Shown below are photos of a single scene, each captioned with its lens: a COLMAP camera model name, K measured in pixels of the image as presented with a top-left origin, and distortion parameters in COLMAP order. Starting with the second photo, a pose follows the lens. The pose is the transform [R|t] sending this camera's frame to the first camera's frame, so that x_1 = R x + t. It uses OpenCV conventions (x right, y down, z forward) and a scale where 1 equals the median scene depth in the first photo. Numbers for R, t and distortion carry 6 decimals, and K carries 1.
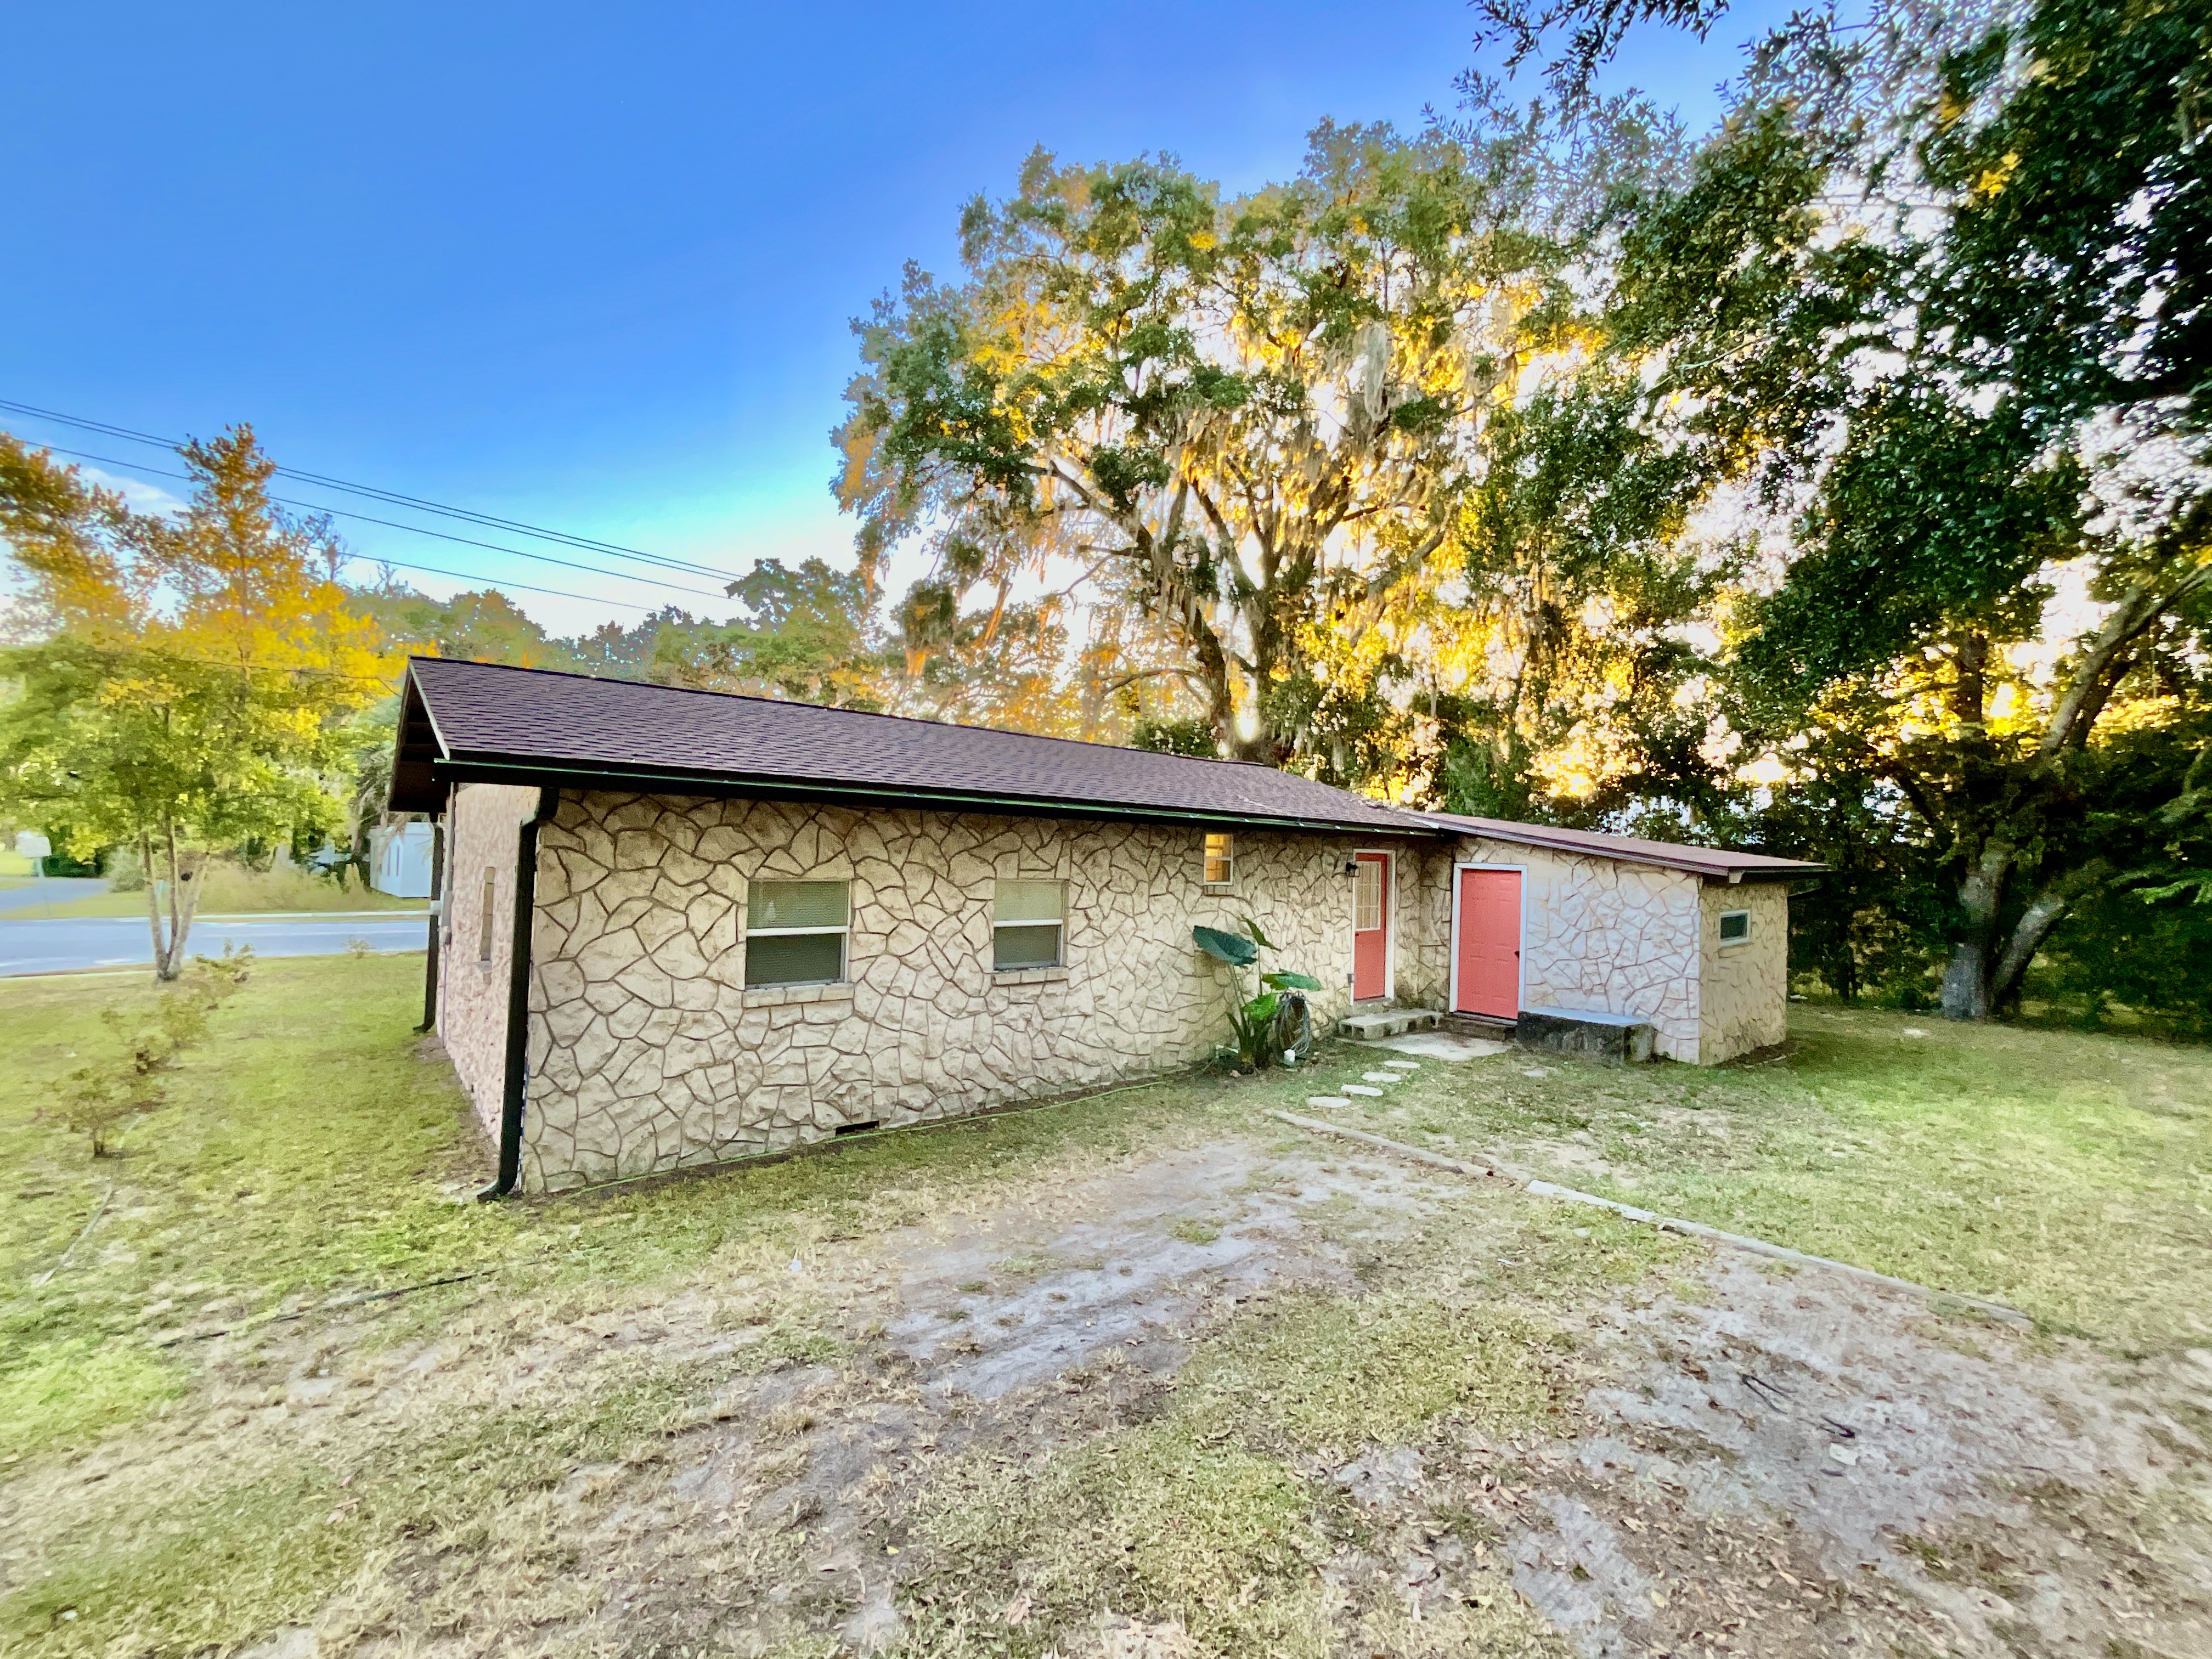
lens RADIAL K [[886.8, 0, 1106.0], [0, 886.8, 829.5], [0, 0, 1]] dist [0.000339, -0.000126]
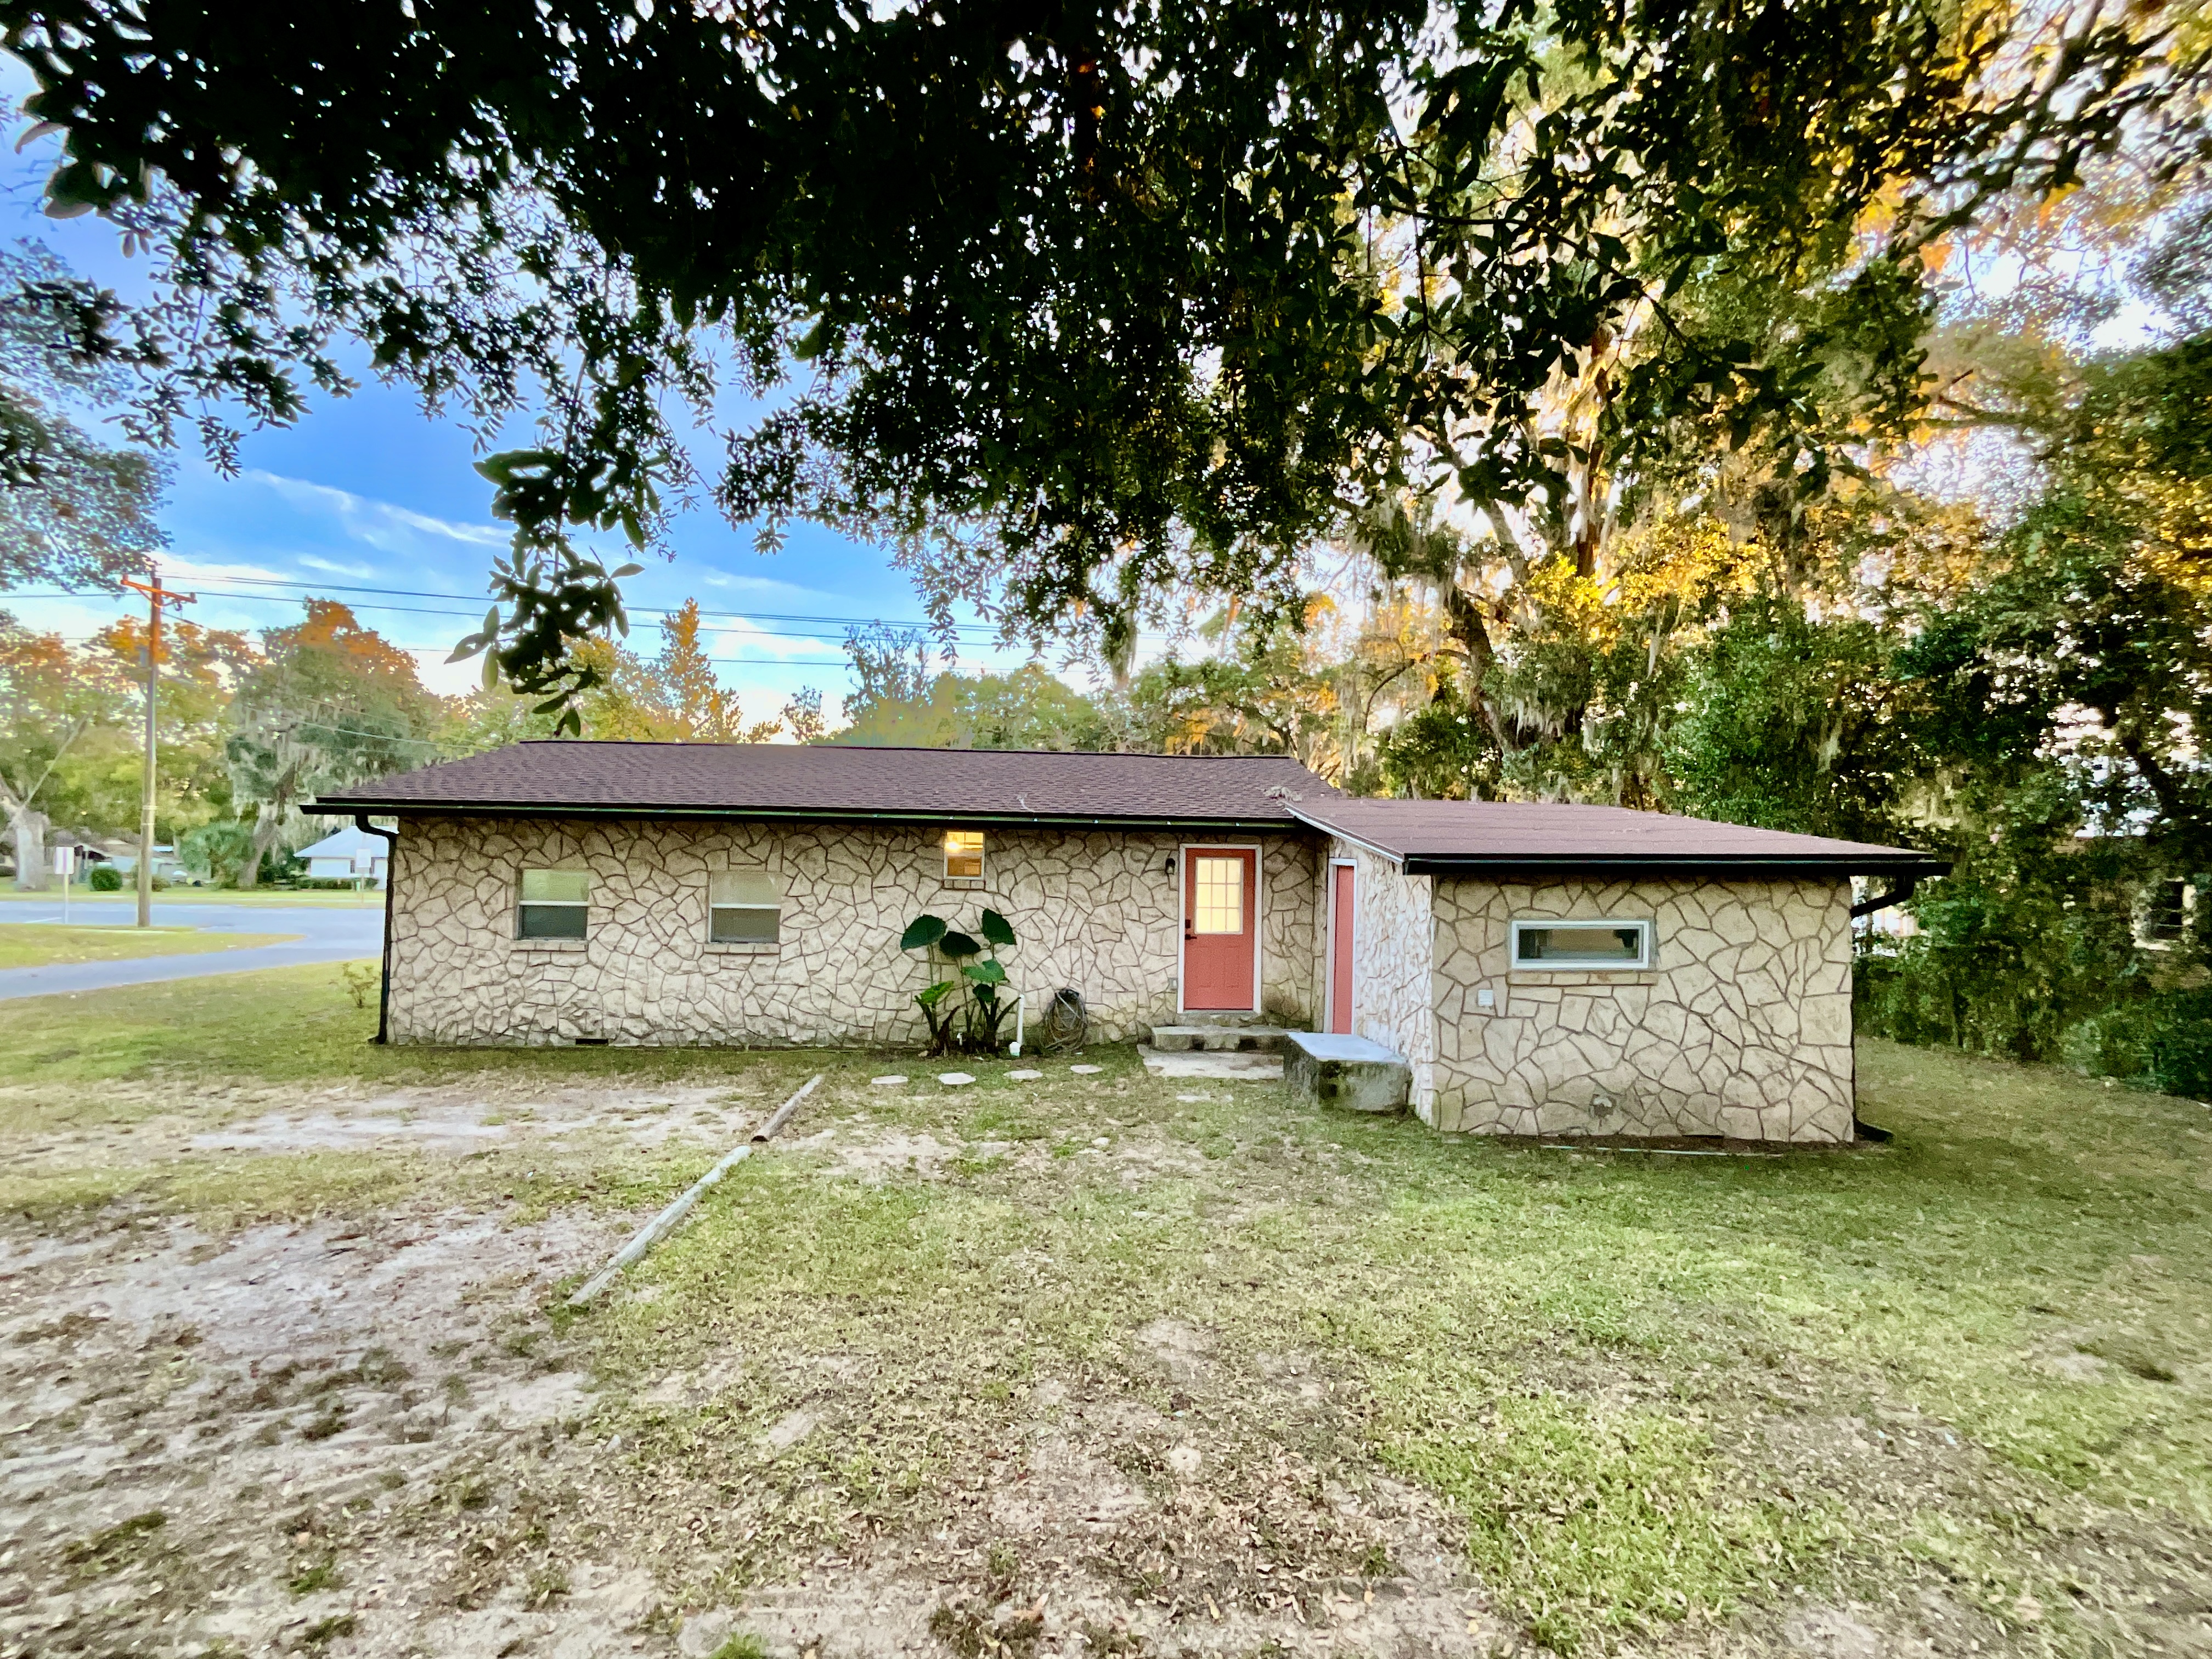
lens RADIAL K [[886.8, 0, 1106.0], [0, 886.8, 829.5], [0, 0, 1]] dist [0.000339, -0.000126]
pose [[0.798099, -0.031629, -0.601696, 1.213806], [0.021383, 0.999479, -0.024176, 0.042375], [0.602147, 0.006429, 0.798359, 0.336065]]
